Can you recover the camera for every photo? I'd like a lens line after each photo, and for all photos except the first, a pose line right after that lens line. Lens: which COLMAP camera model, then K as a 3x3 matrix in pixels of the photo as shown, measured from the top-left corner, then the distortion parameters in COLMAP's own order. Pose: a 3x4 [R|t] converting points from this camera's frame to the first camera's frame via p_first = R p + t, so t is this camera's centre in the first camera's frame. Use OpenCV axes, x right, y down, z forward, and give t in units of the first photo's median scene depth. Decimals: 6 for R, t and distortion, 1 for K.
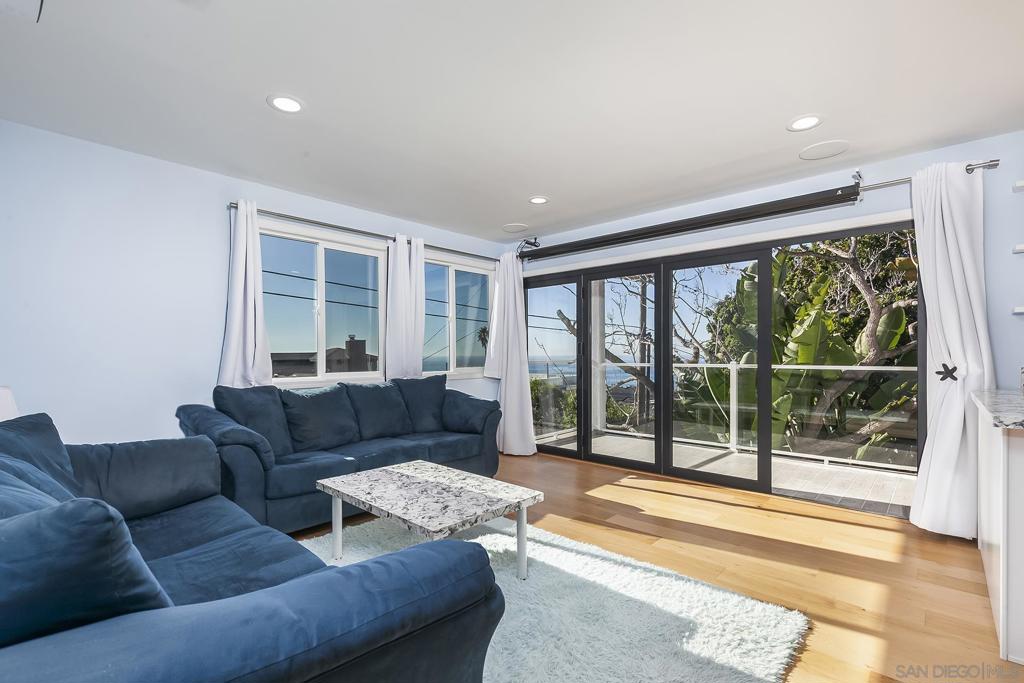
lens RADIAL K [[462.8, 0, 520.2], [0, 462.8, 359.5], [0, 0, 1]] dist [0.002874, 0.000181]
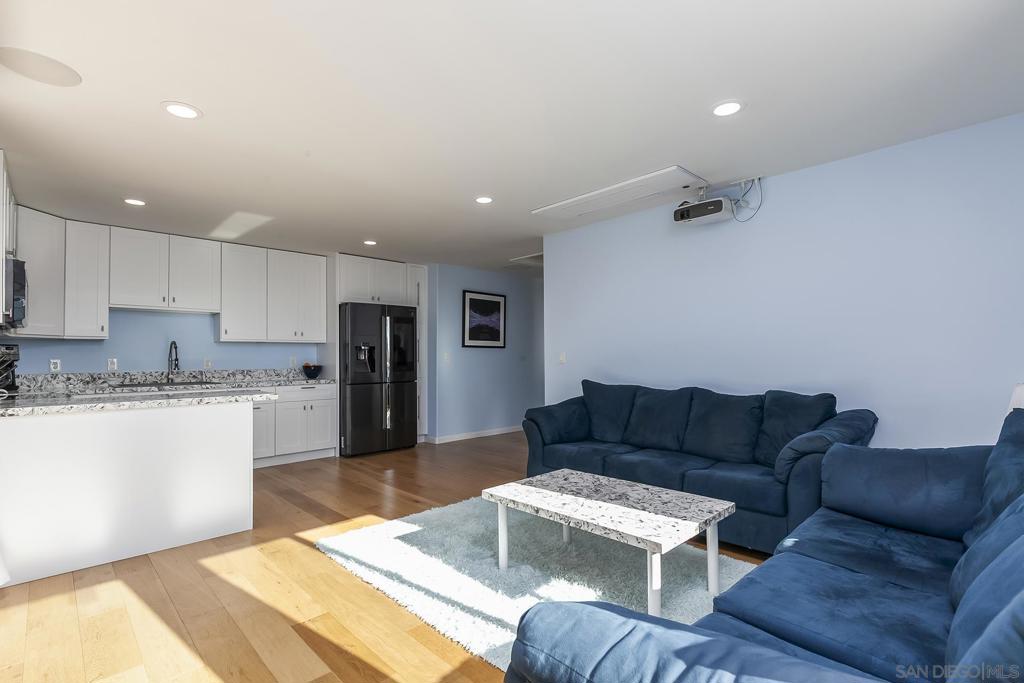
lens RADIAL K [[482.0, 0, 509.0], [0, 482.0, 346.6], [0, 0, 1]] dist [-0.002311, -0.000173]
pose [[-0.996906, 0.018722, 0.076347, -0.094573], [0.018273, 0.999811, -0.006572, -0.032002], [-0.076456, -0.005156, -0.997060, 1.945185]]
